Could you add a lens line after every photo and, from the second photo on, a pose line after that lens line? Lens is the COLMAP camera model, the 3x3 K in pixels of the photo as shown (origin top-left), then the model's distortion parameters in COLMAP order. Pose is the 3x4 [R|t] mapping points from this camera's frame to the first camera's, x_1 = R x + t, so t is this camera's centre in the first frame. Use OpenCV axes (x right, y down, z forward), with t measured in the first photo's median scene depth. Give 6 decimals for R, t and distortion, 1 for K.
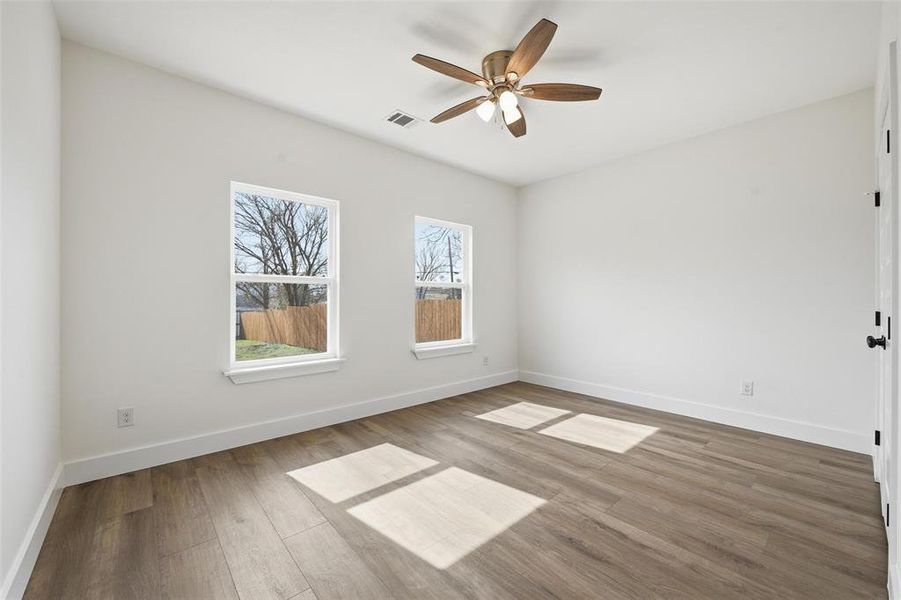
lens RADIAL K [[361.2, 0, 454.3], [0, 361.2, 300.7], [0, 0, 1]] dist [-0.005785, -0.001142]
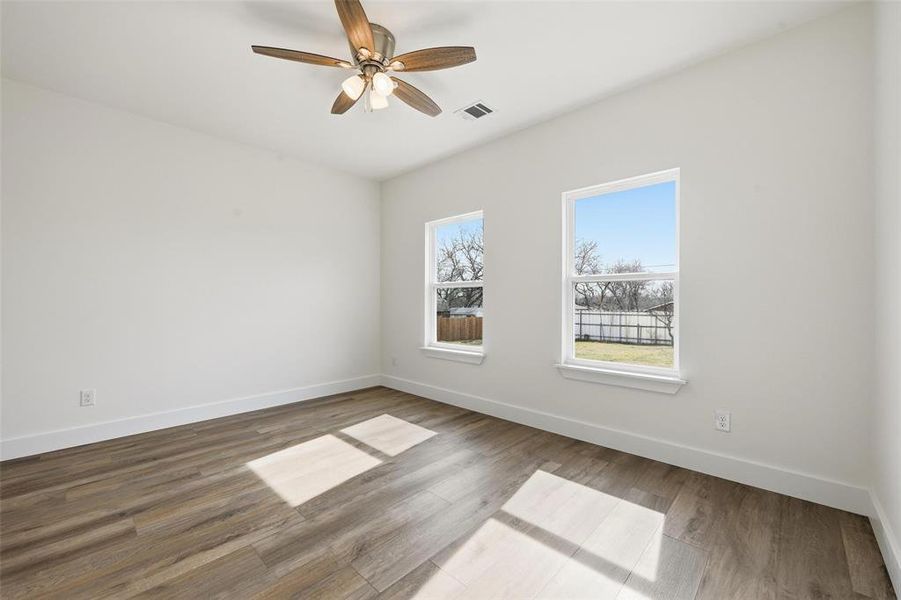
lens RADIAL K [[361.2, 0, 454.1], [0, 361.2, 300.3], [0, 0, 1]] dist [-0.005785, -0.001142]
pose [[0.084883, -0.001685, -0.996390, 0.975796], [-0.001671, 0.999997, -0.001834, -0.002863], [0.996390, 0.001821, 0.084880, 1.040715]]
